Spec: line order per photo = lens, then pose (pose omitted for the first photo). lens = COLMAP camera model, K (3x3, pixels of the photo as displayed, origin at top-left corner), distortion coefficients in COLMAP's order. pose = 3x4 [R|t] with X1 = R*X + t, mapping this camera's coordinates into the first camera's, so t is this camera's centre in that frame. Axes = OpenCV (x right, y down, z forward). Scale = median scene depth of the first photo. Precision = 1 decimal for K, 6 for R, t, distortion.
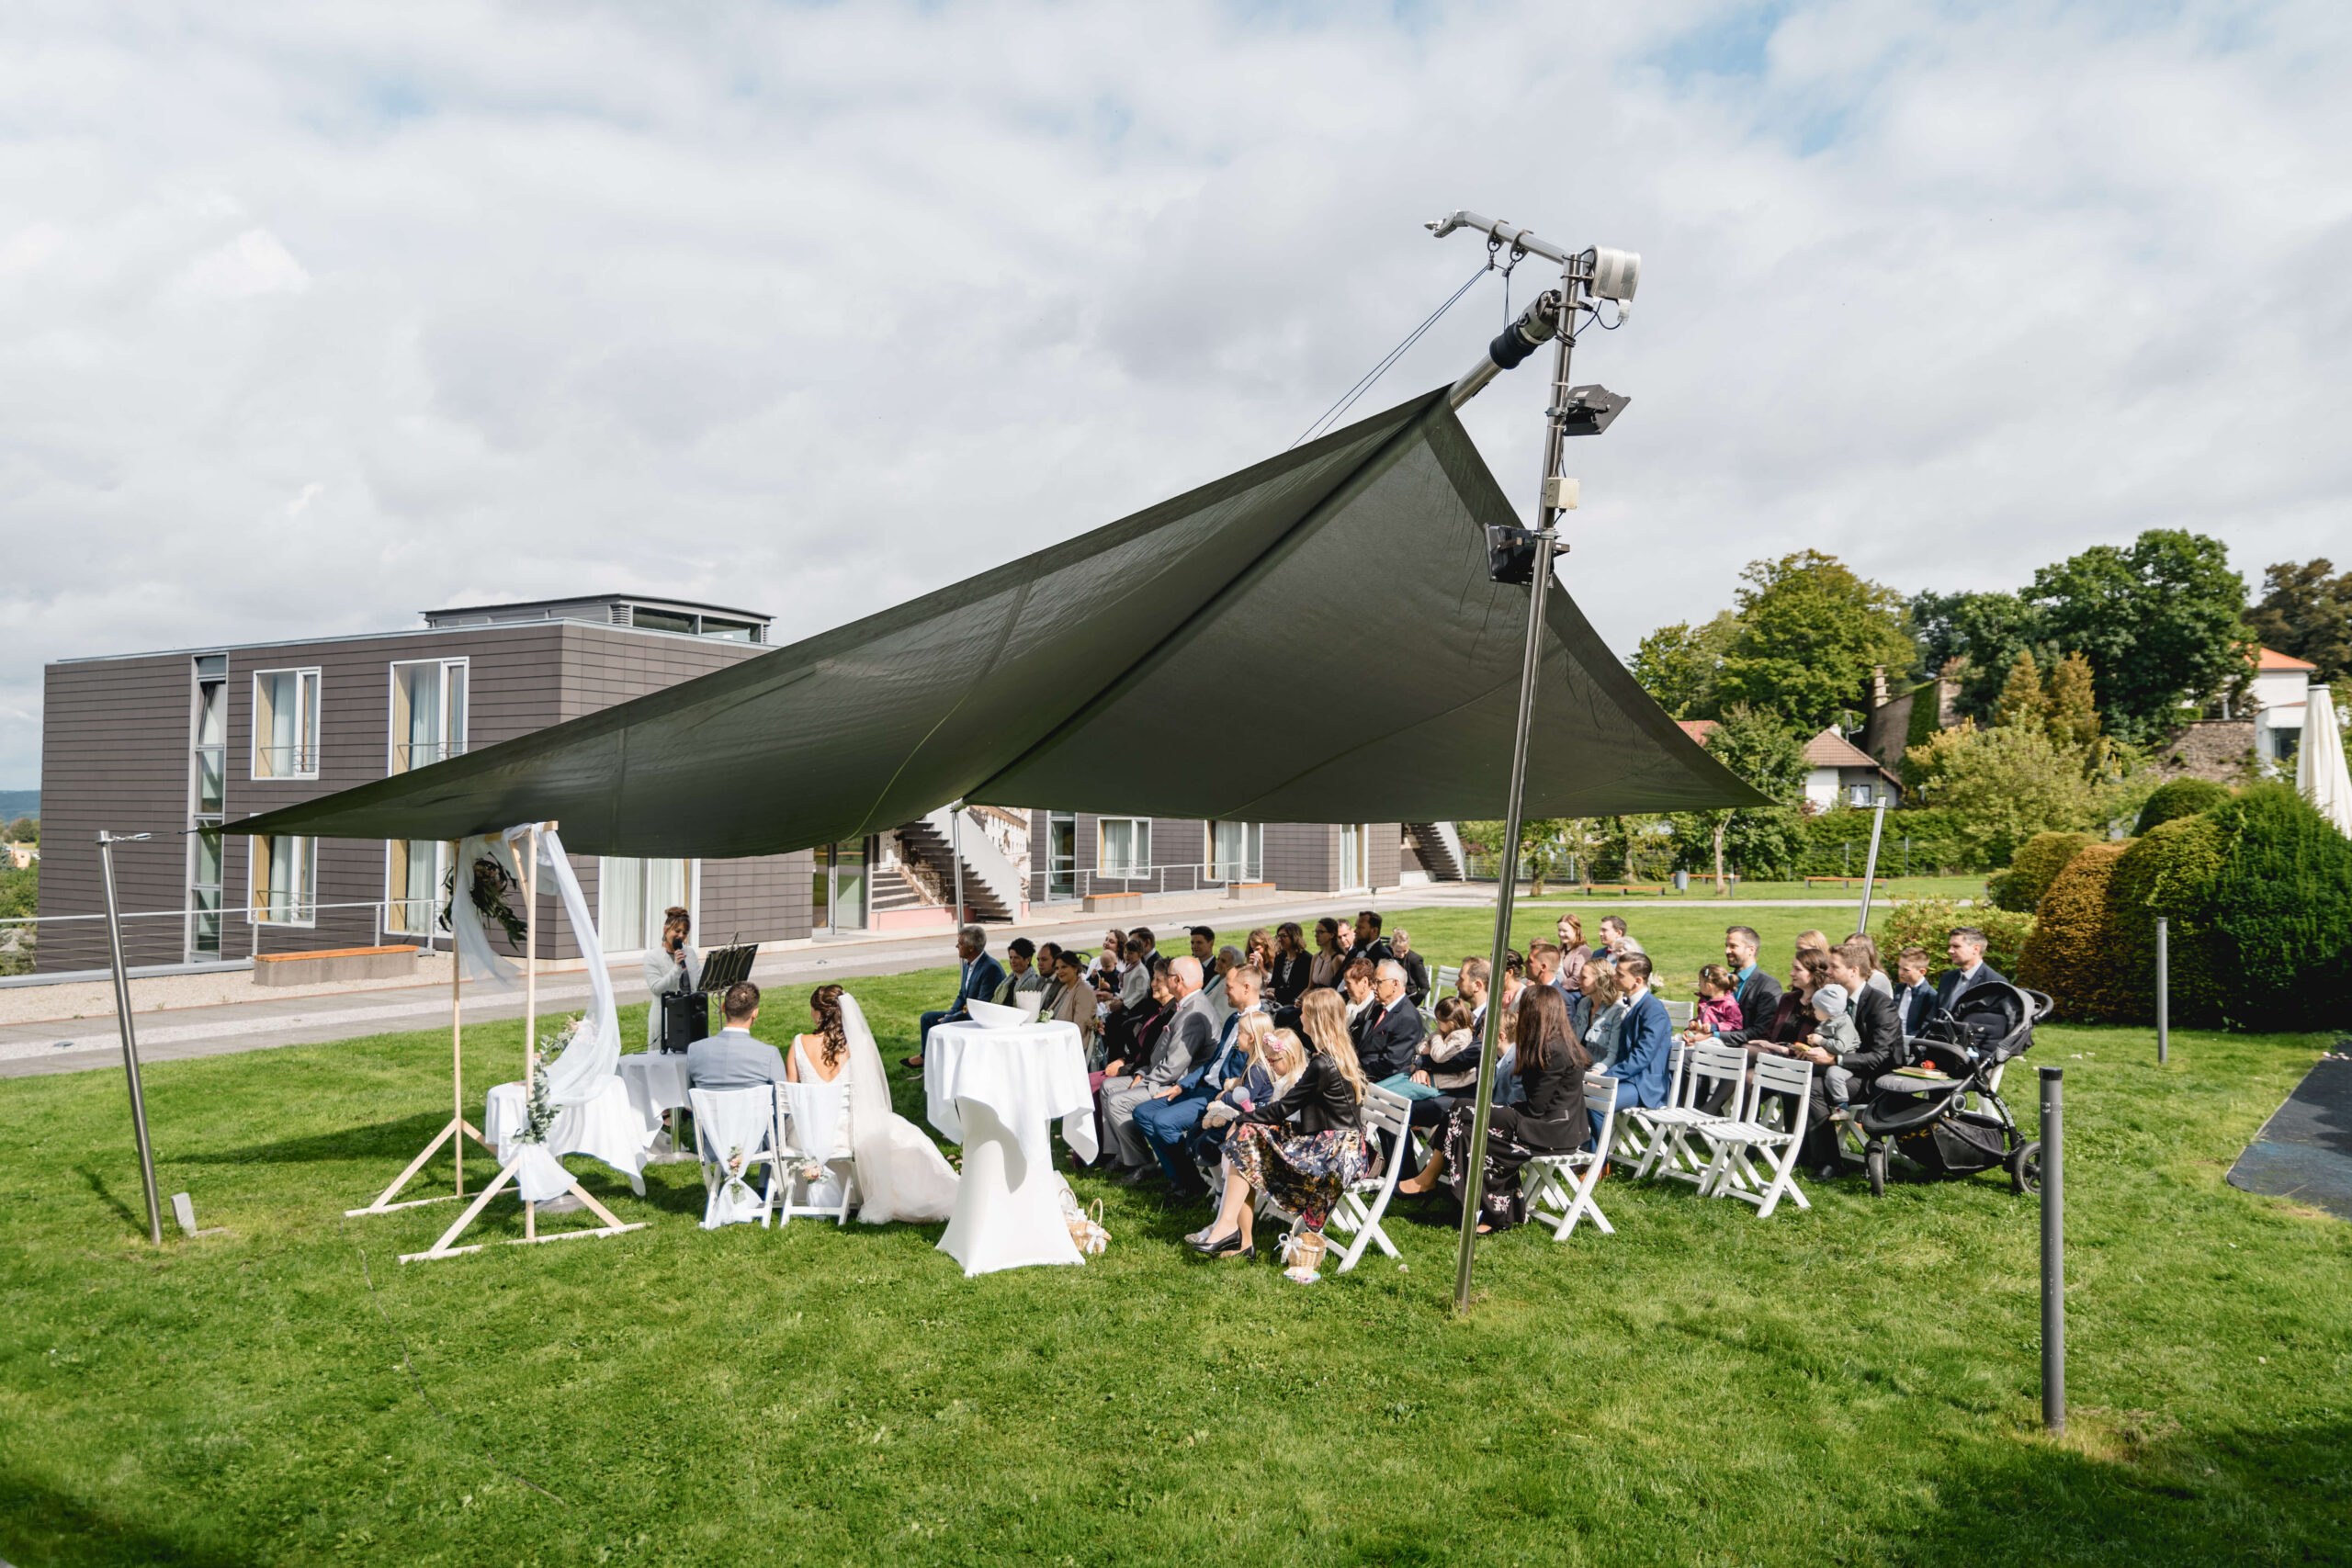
lens RADIAL K [[1634.5, 0, 1176.0], [0, 1634.5, 784.0], [0, 0, 1]] dist [0.041187, 0.000072]
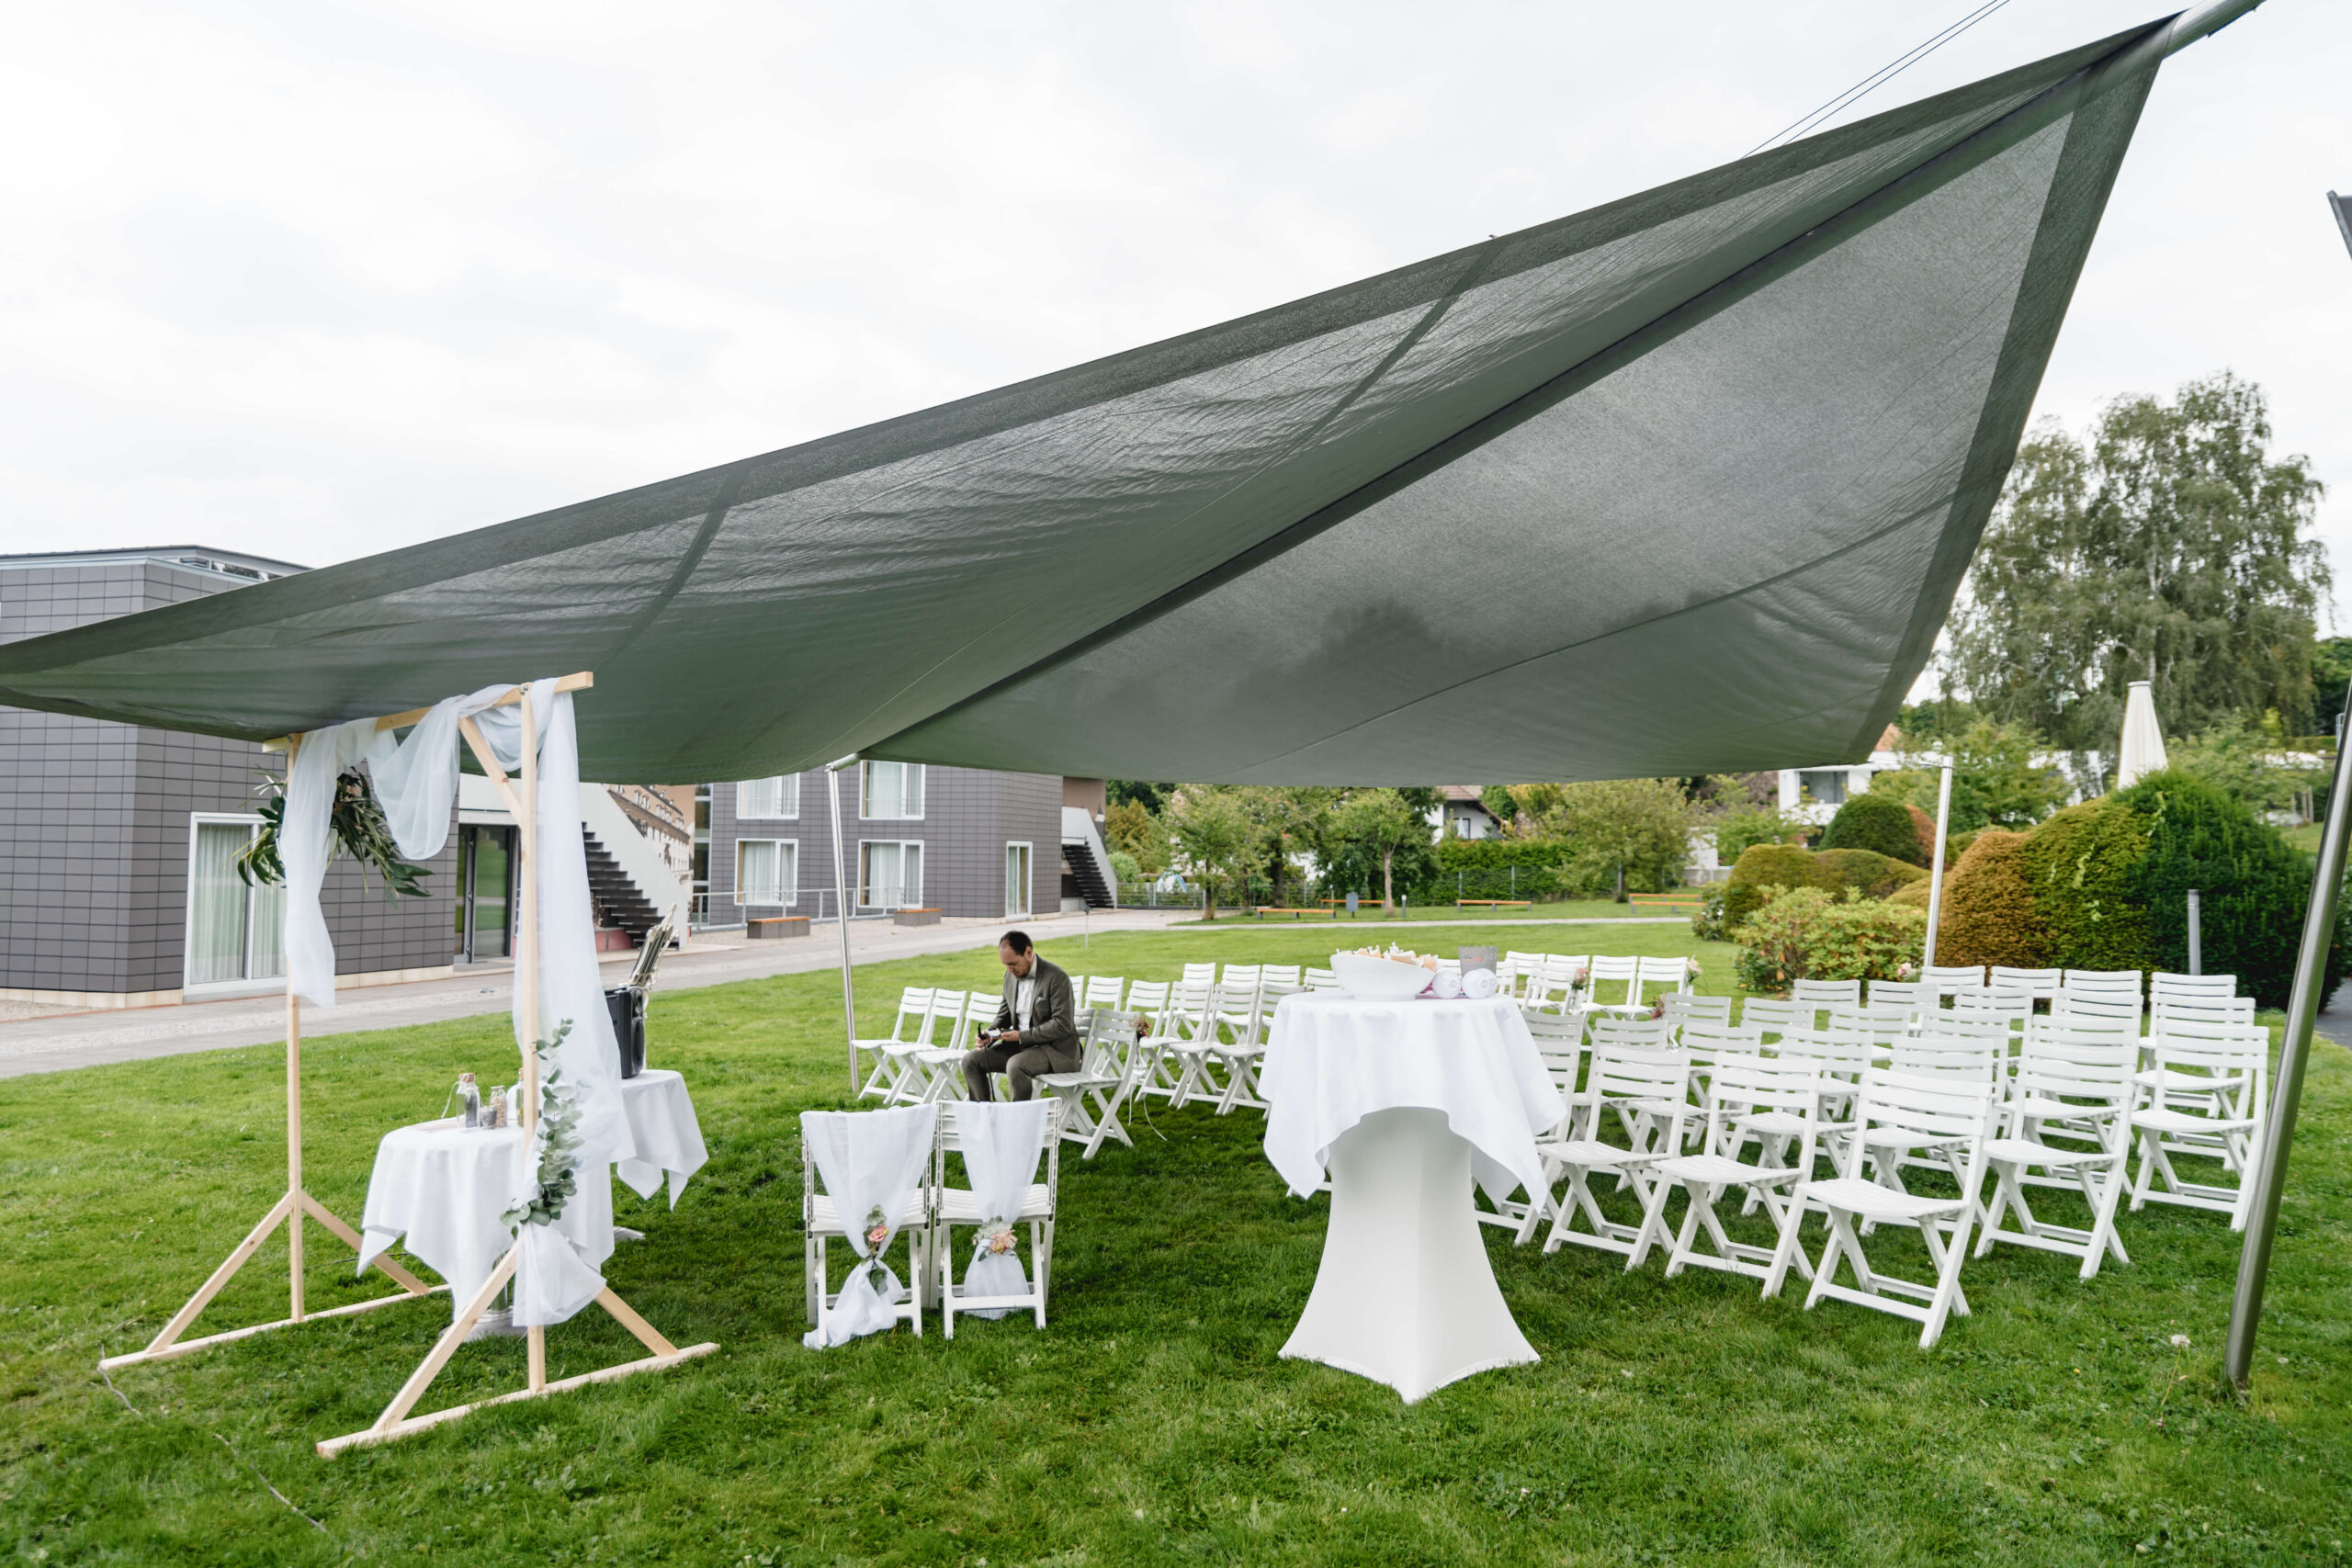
lens RADIAL K [[1634.5, 0, 1176.0], [0, 1634.5, 784.0], [0, 0, 1]] dist [0.041187, 0.000072]
pose [[0.966035, 0.014947, 0.257977, -0.178380], [-0.008567, 0.999629, -0.025838, 0.042897], [-0.258268, 0.022750, 0.965805, 0.207972]]
